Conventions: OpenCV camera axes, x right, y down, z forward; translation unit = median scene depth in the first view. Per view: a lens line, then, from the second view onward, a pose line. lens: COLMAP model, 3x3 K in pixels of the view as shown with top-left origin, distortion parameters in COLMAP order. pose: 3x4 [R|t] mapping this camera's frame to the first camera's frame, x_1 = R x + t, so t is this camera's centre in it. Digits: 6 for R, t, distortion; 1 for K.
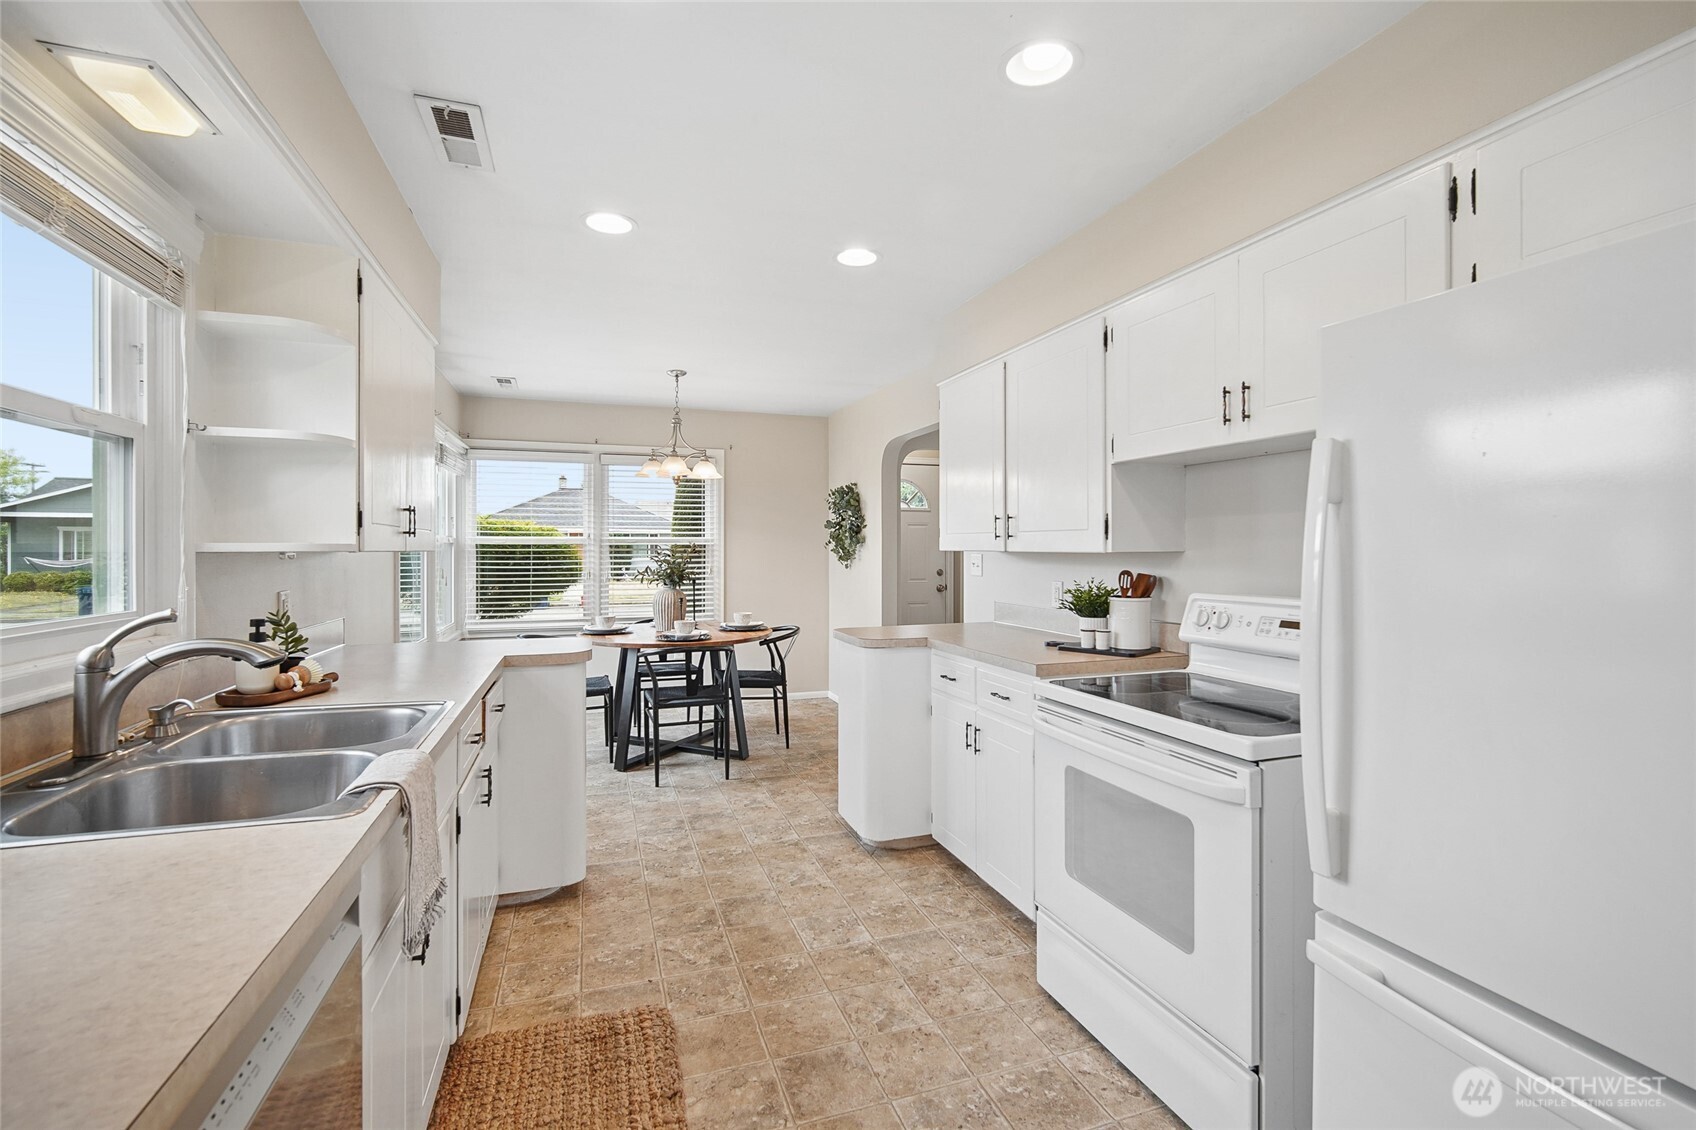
lens RADIAL K [[733.2, 0, 847.1], [0, 733.2, 559.8], [0, 0, 1]] dist [-0.013312, 0.004912]
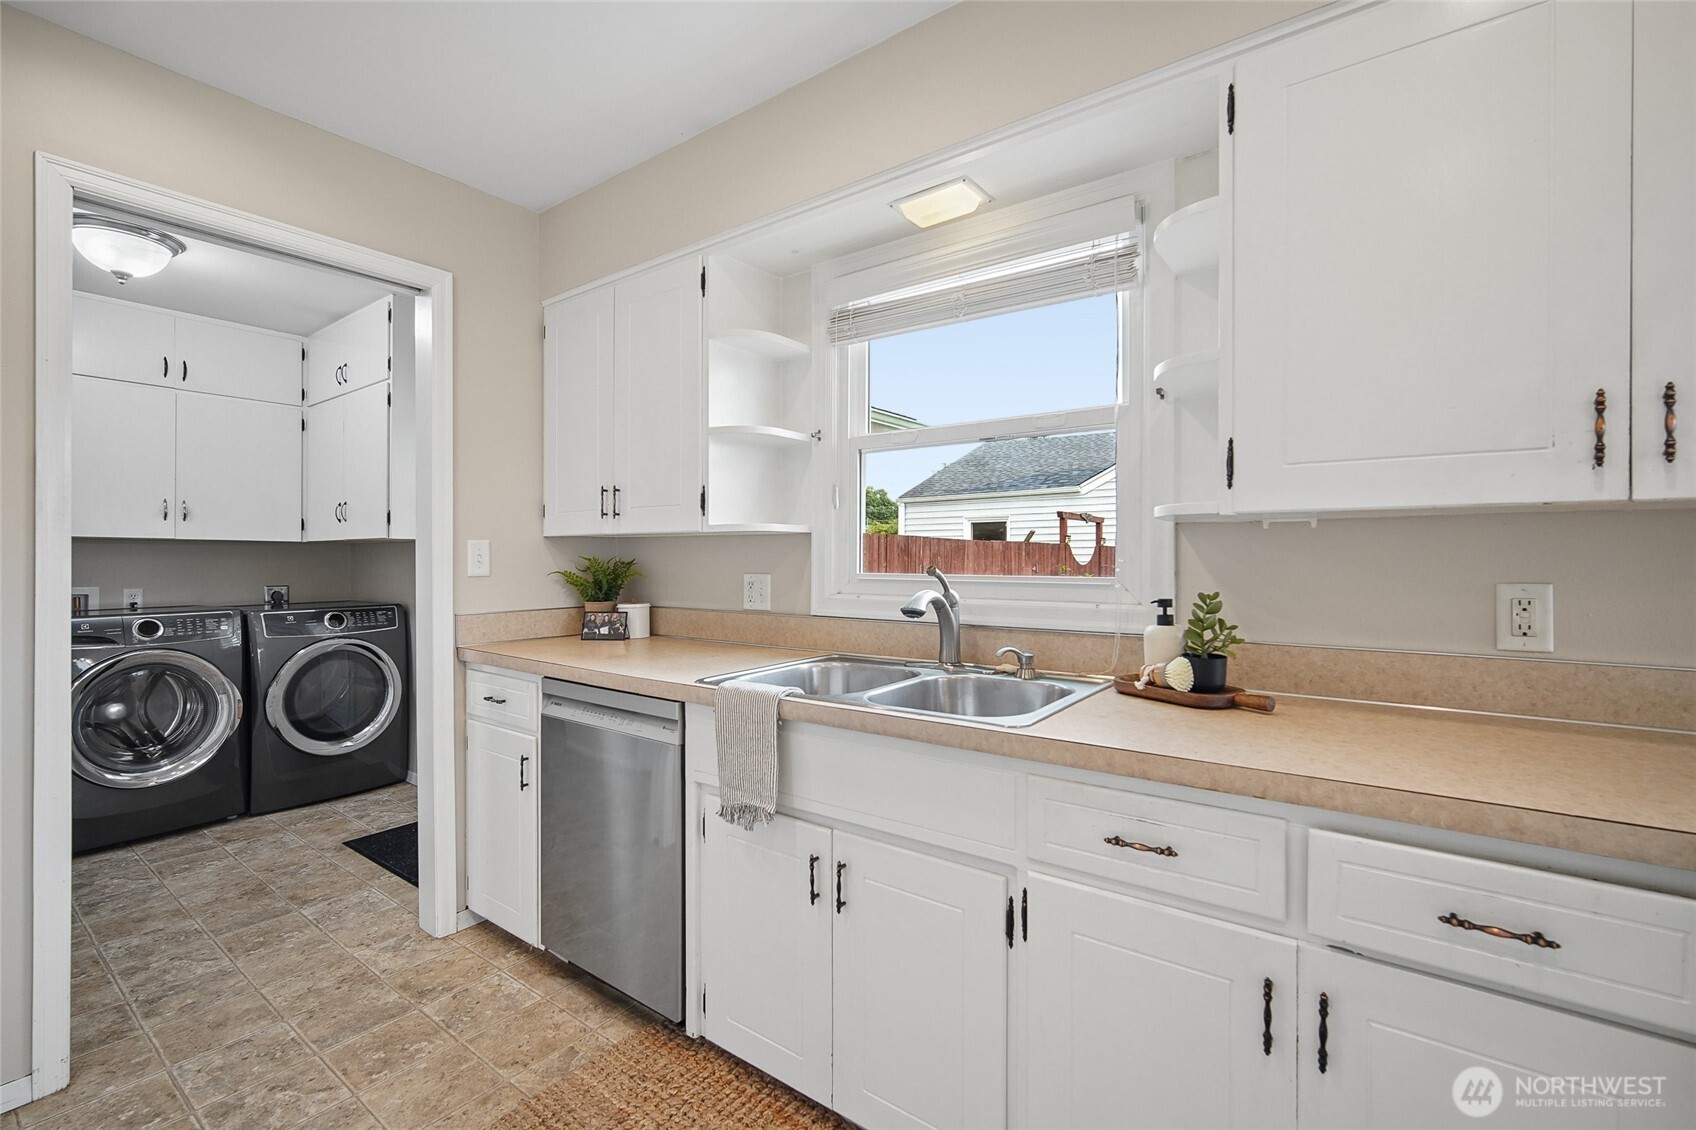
lens RADIAL K [[733.2, 0, 847.1], [0, 733.2, 559.8], [0, 0, 1]] dist [-0.013312, 0.004912]
pose [[-0.828834, 0.000173, -0.559494, -0.011150], [-0.008016, 0.999894, 0.012184, 0.016060], [0.559437, 0.014583, -0.828745, 0.830042]]
